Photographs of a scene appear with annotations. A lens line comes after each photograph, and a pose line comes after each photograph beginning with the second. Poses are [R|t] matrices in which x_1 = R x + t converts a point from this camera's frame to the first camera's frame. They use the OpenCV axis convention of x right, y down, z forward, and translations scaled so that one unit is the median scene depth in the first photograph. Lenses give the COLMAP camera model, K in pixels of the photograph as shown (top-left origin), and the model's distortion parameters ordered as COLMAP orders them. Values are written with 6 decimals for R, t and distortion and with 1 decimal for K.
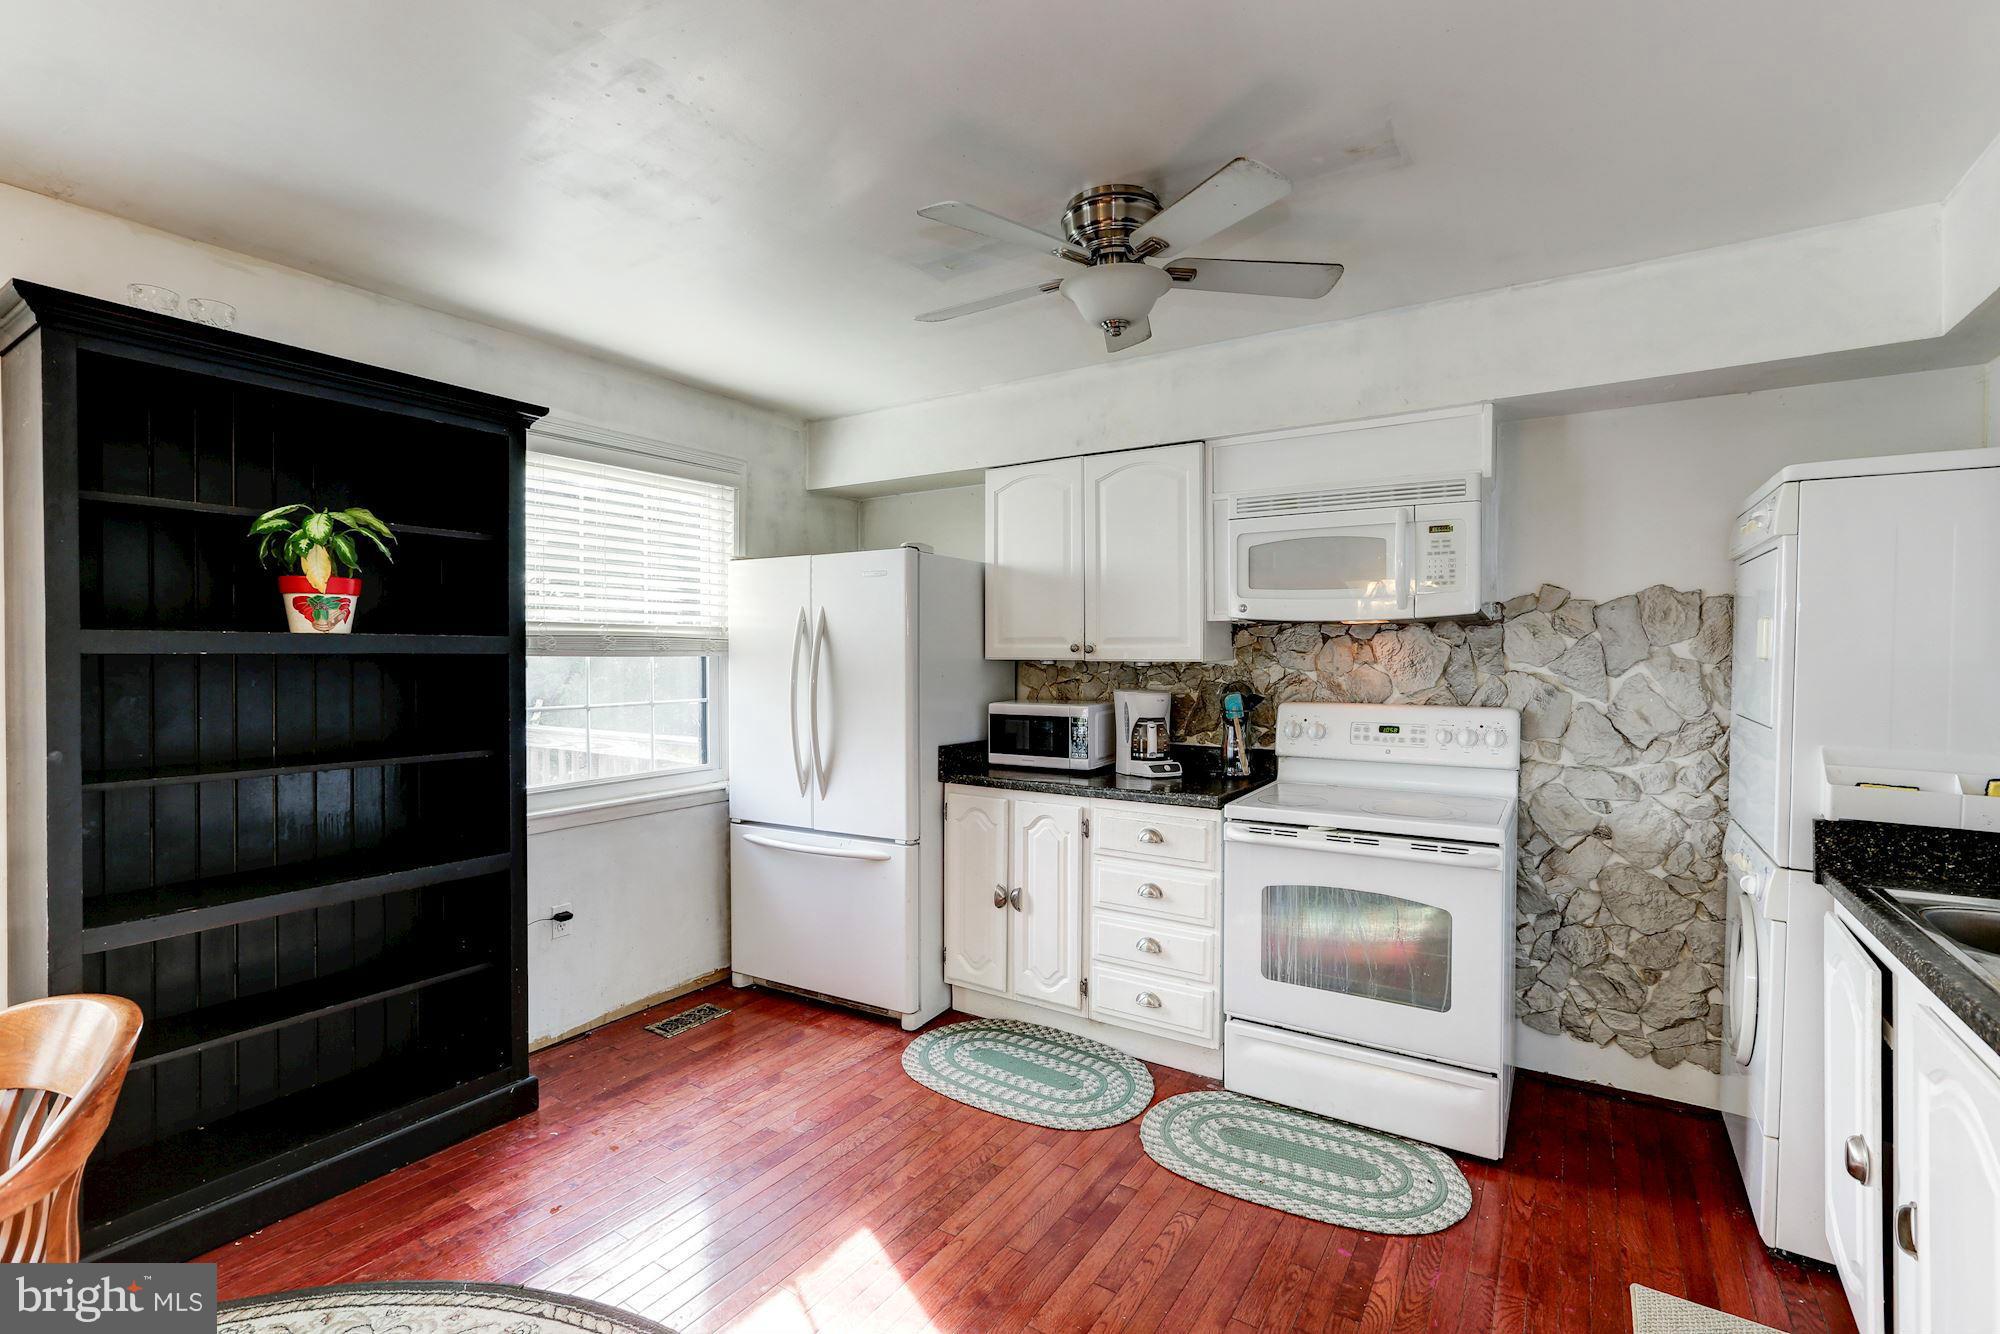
lens RADIAL K [[900.1, 0, 997.0], [0, 900.1, 662.0], [0, 0, 1]] dist [-0.031533, 0.014526]
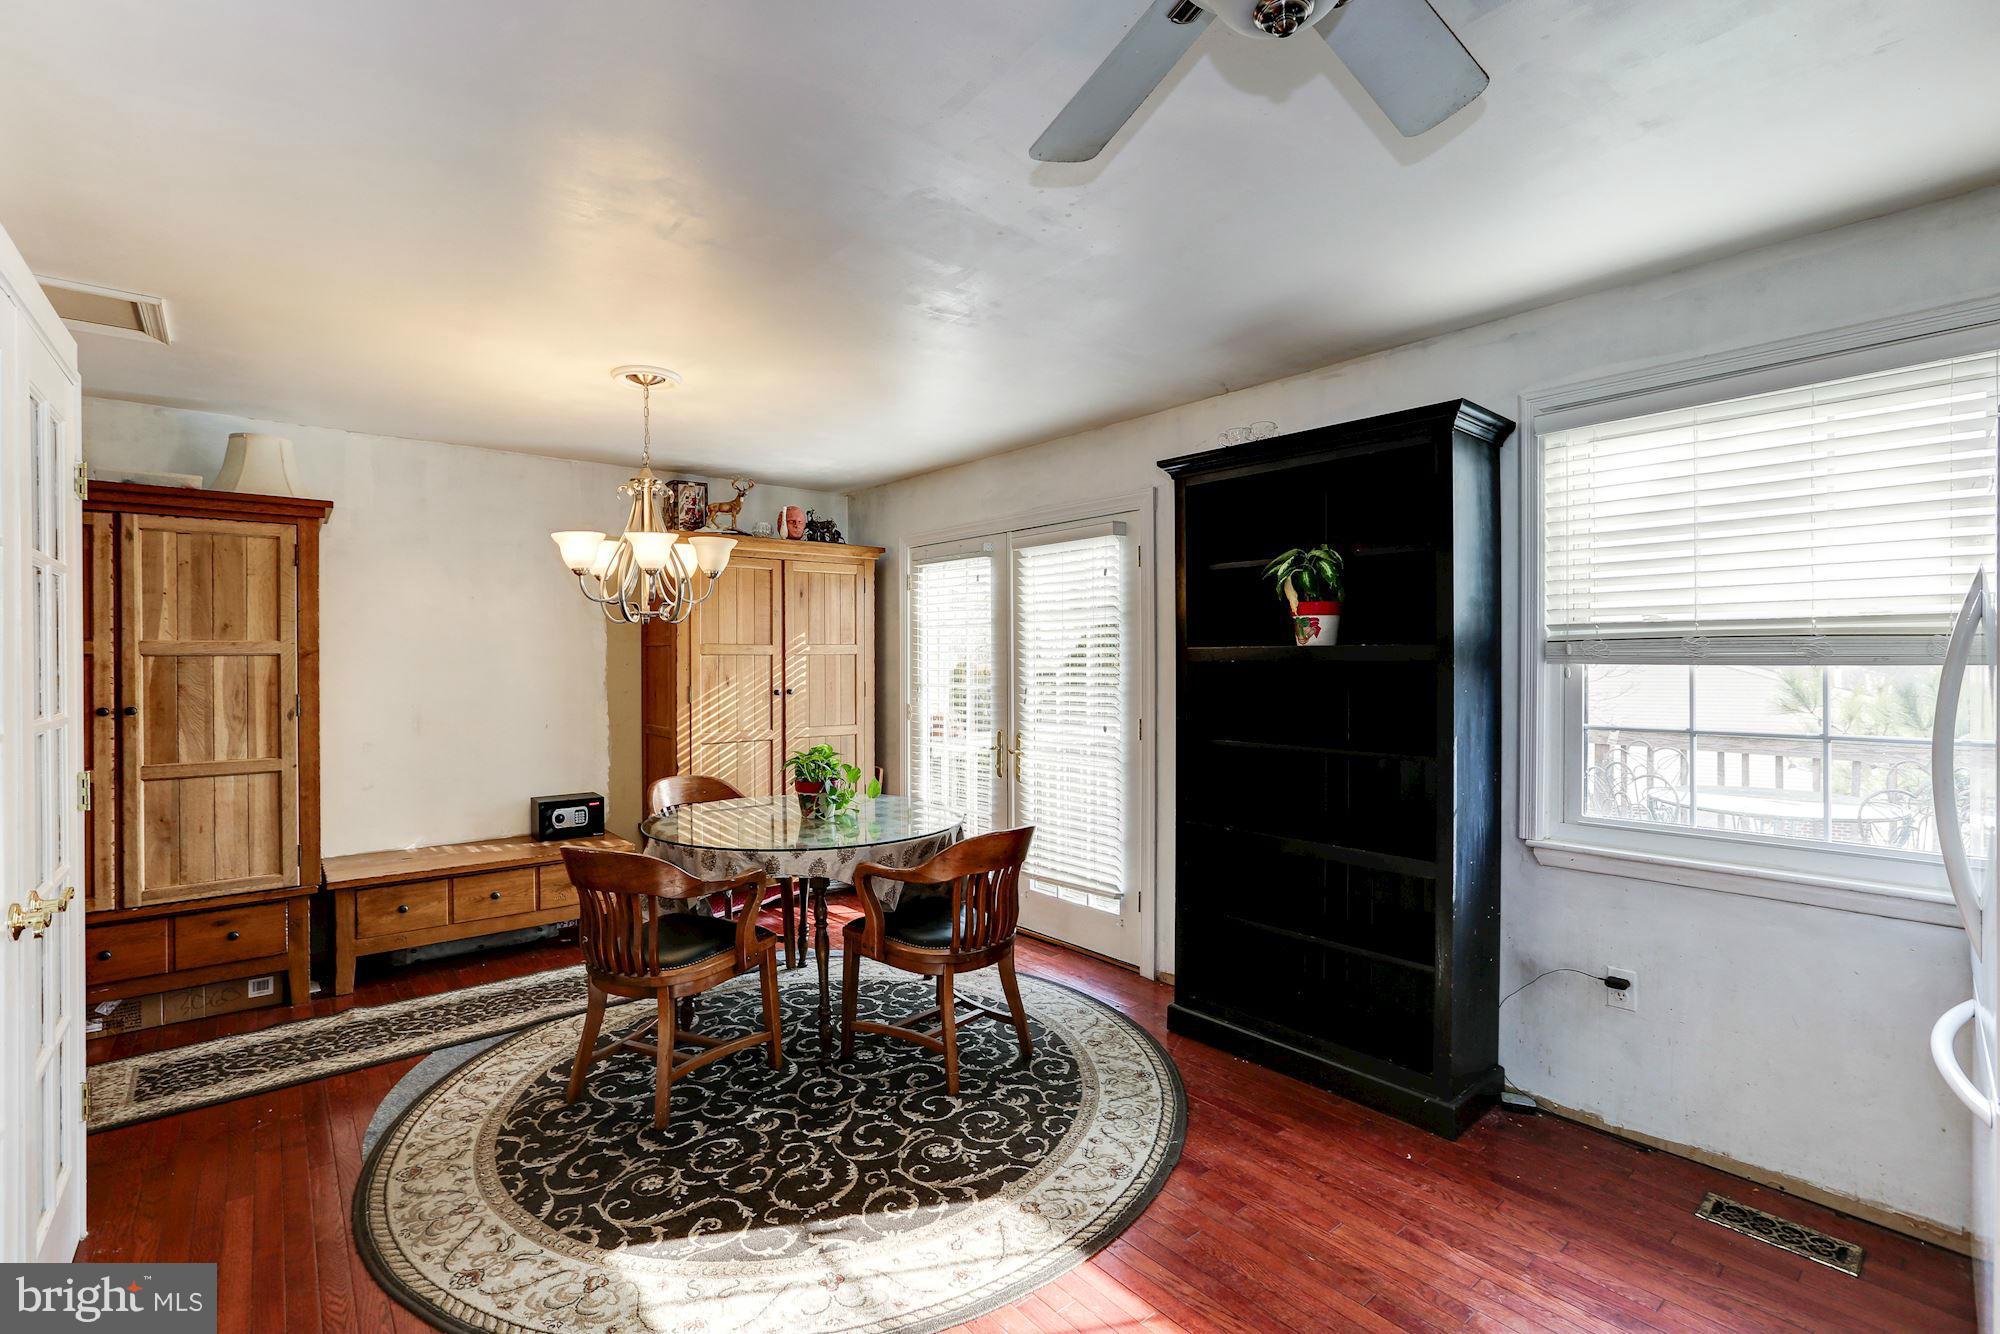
lens RADIAL K [[900.1, 0, 1000.6], [0, 900.1, 665.5], [0, 0, 1]] dist [-0.031533, 0.014526]
pose [[-0.290356, 0.008127, -0.956884, 0.492970], [-0.006092, 0.999928, 0.010341, -0.011788], [0.956899, 0.008832, -0.290285, 0.748889]]
